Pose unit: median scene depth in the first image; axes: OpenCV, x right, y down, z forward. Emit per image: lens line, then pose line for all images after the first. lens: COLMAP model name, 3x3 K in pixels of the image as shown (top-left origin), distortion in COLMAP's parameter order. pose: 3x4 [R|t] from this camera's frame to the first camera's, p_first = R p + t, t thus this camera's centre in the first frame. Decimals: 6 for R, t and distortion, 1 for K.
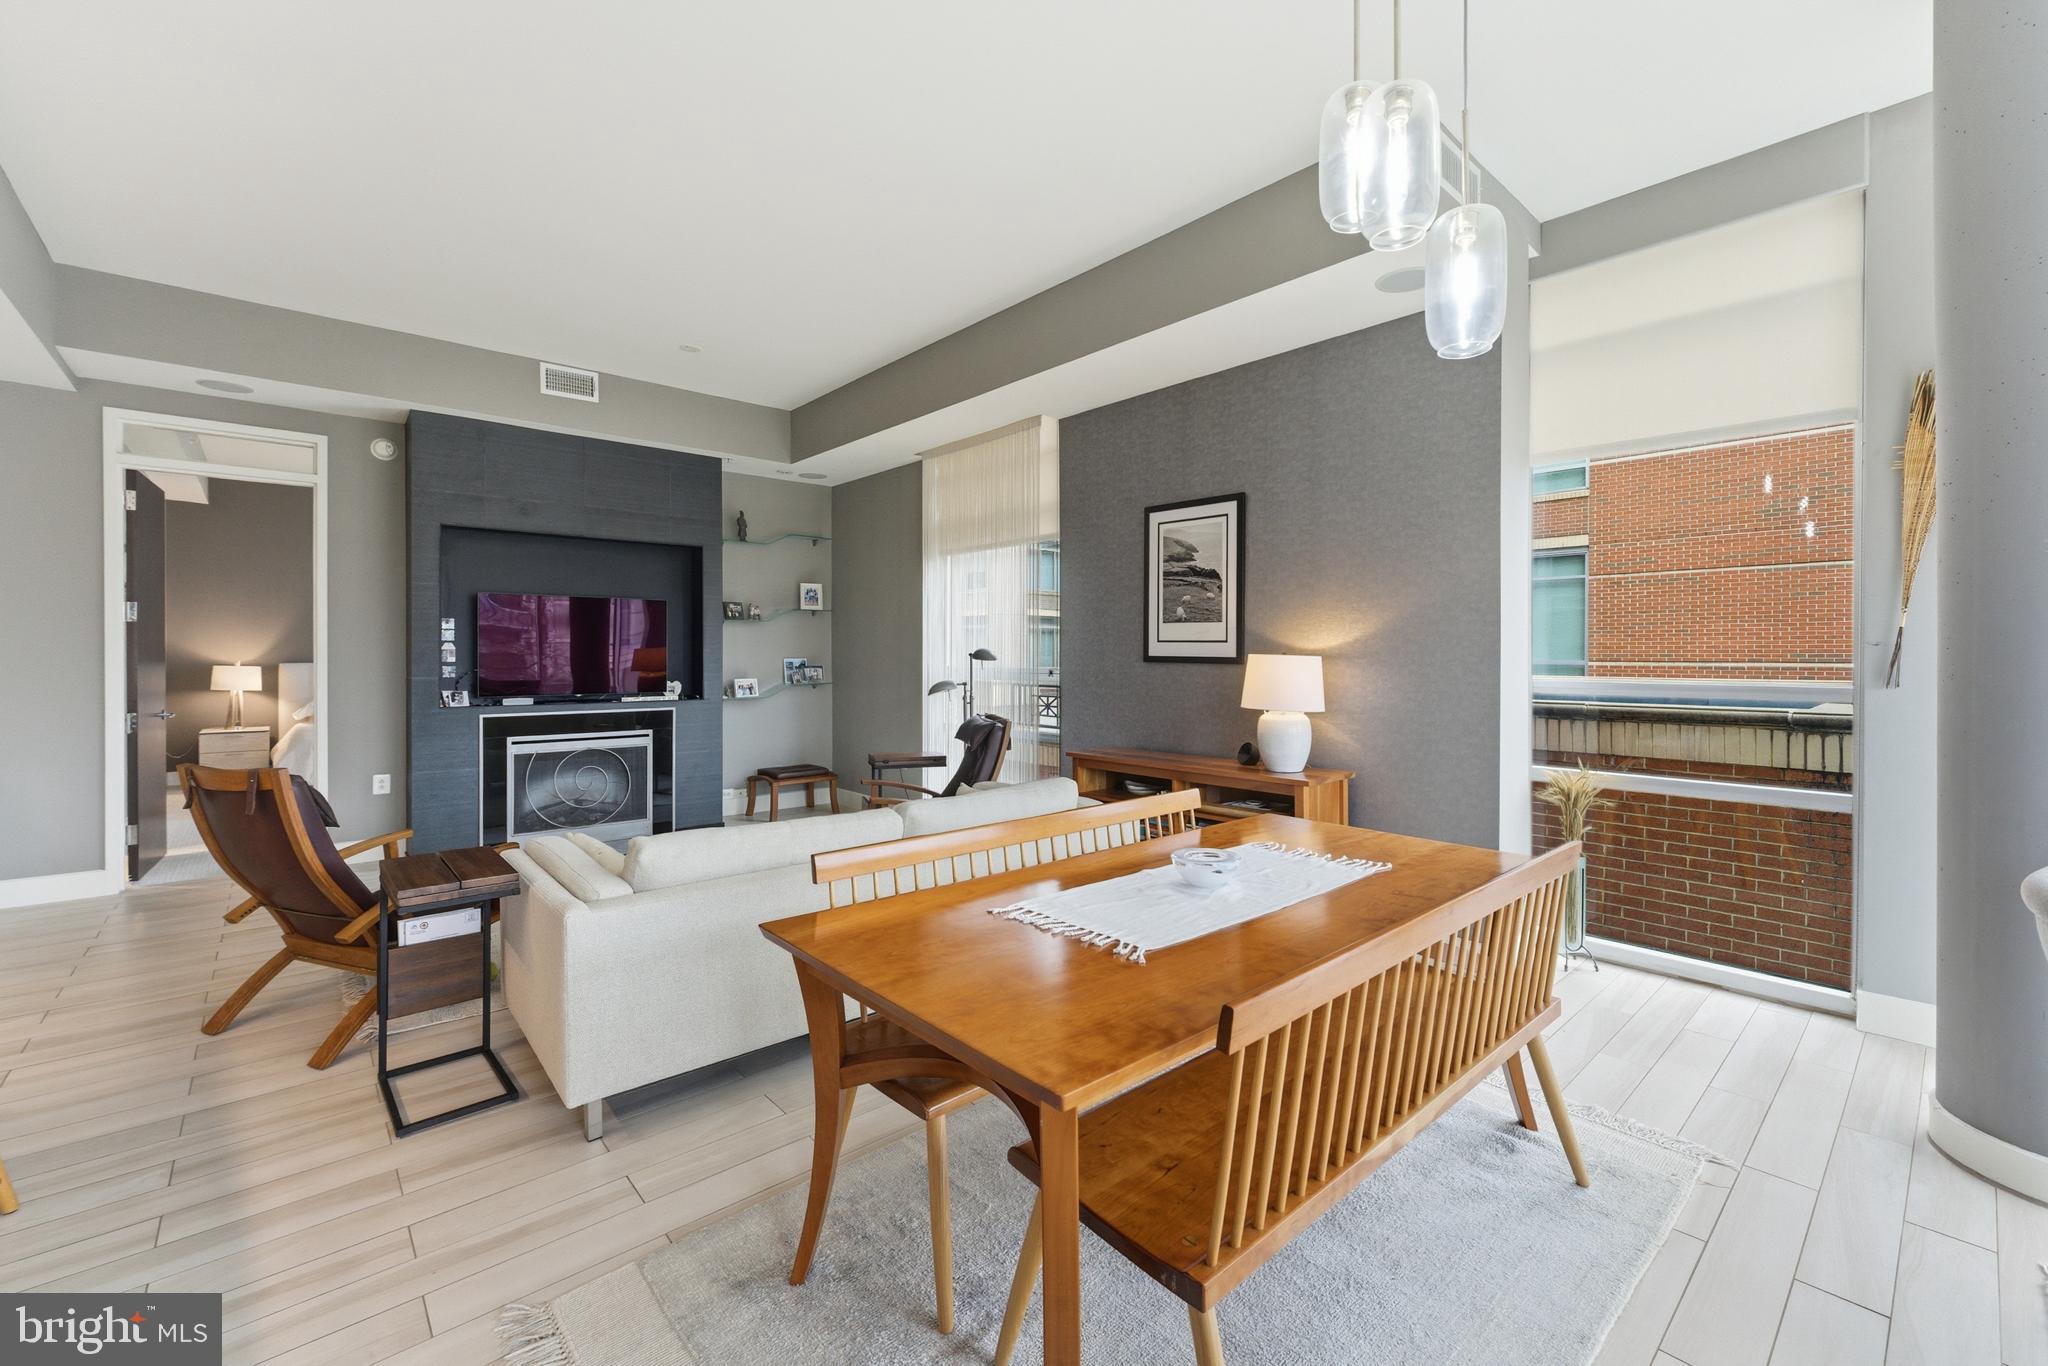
lens RADIAL K [[842.1, 0, 1023.0], [0, 842.1, 657.0], [0, 0, 1]] dist [-0.003279, 0.001346]
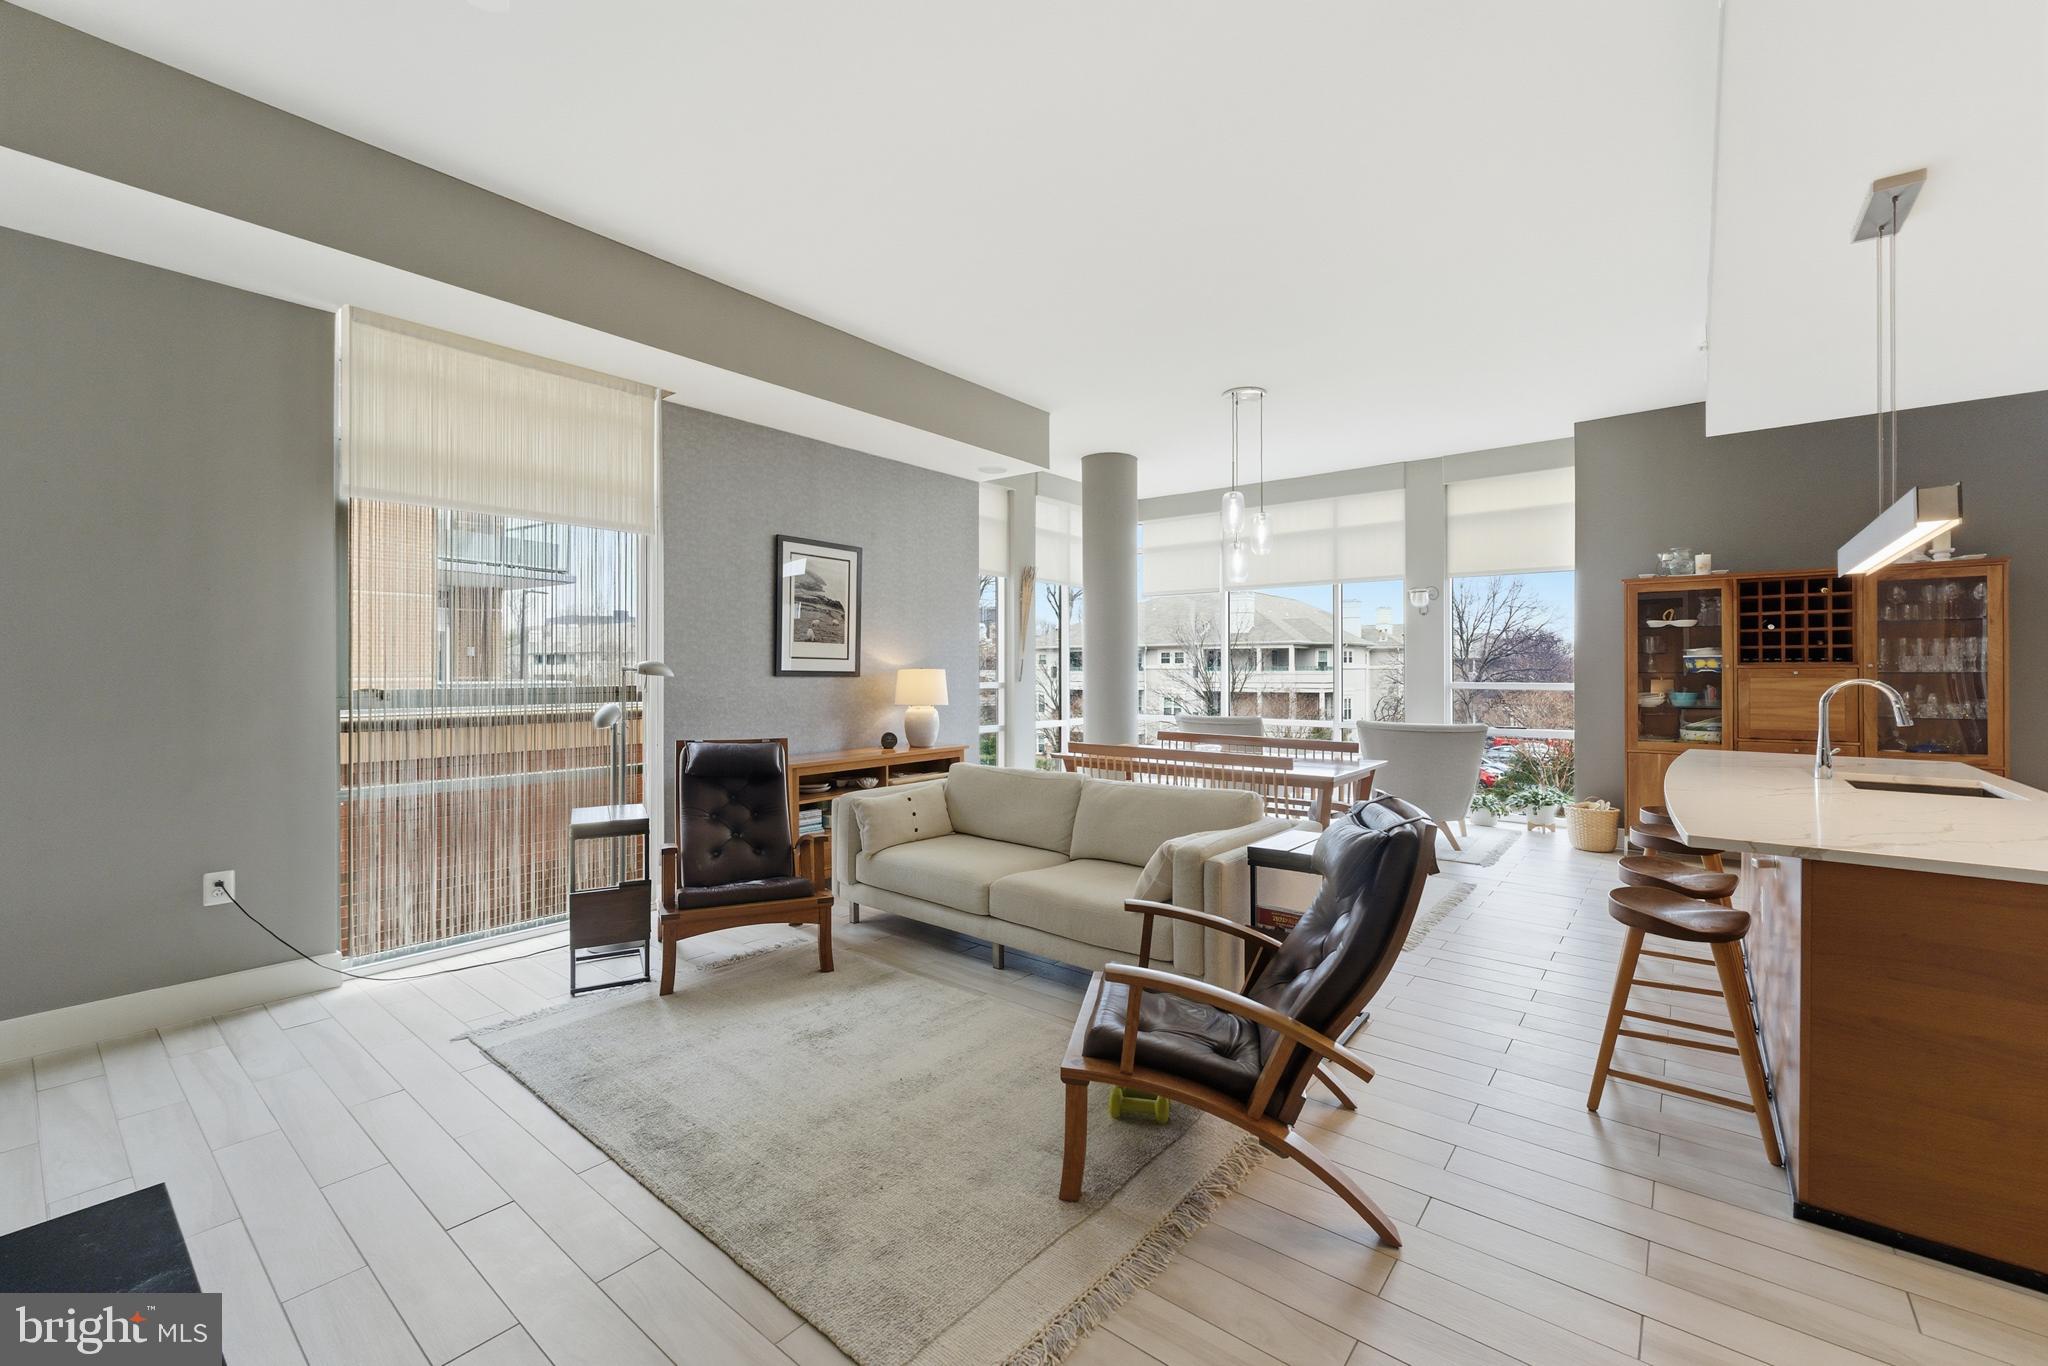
lens RADIAL K [[831.1, 0, 1027.3], [0, 831.1, 675.5], [0, 0, 1]] dist [-0.002954, 0.000994]
pose [[-0.166709, -0.006779, 0.985983, -1.048345], [0.005358, 0.999955, 0.007781, -0.001886], [-0.985992, 0.006580, -0.166666, 0.931939]]
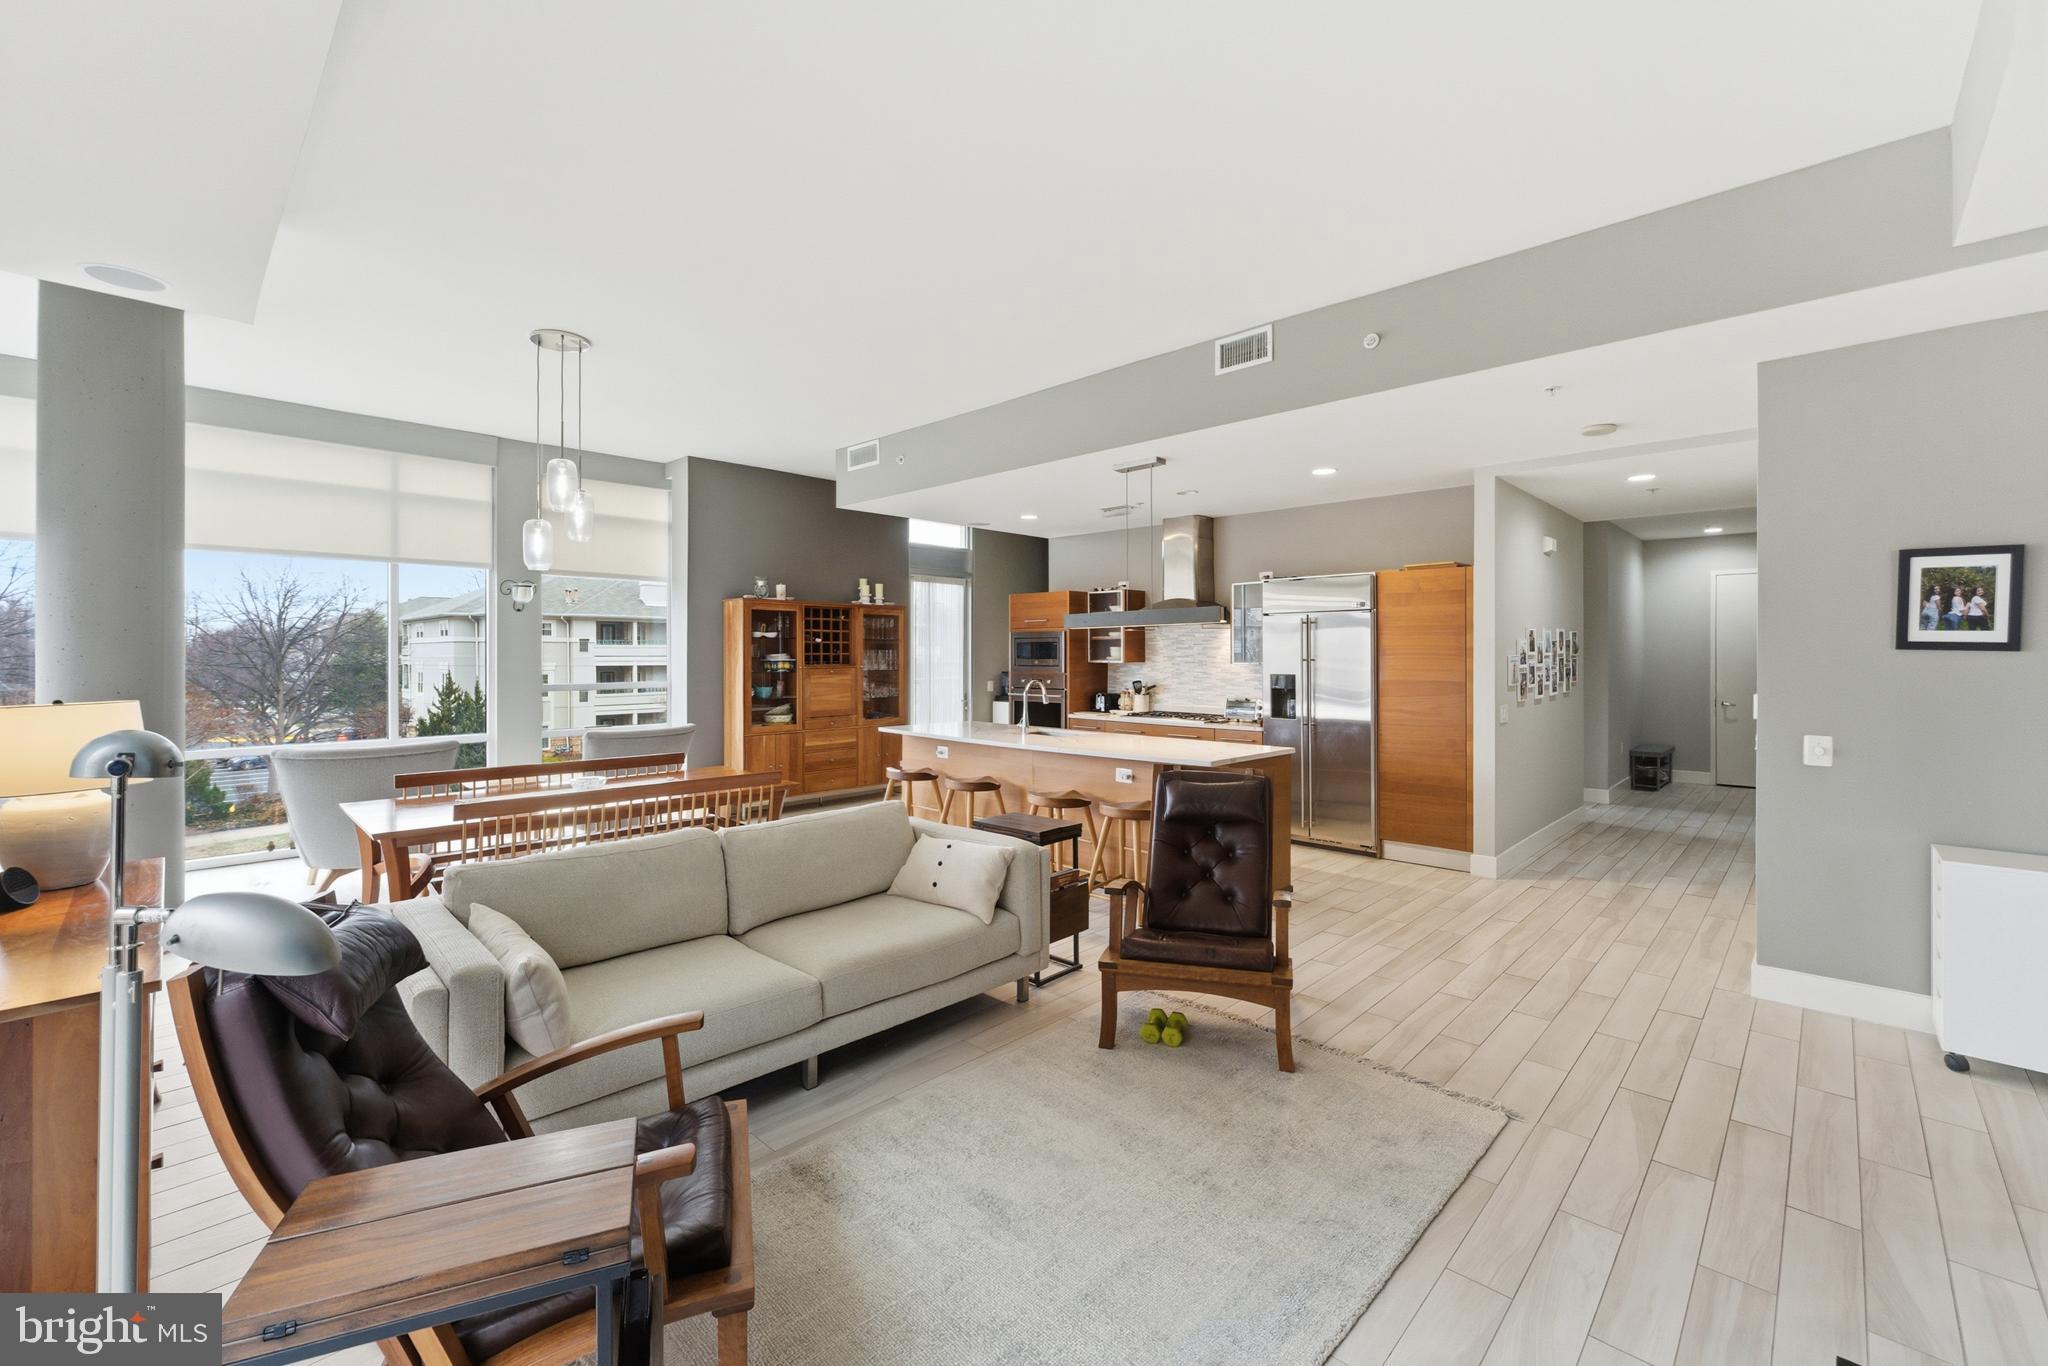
lens RADIAL K [[842.1, 0, 1029.2], [0, 842.1, 653.2], [0, 0, 1]] dist [-0.003279, 0.001346]
pose [[-0.996776, -0.002573, -0.080197, -0.328488], [-0.002932, 0.999986, 0.004355, -0.039344], [0.080185, 0.004576, -0.996770, 1.487590]]
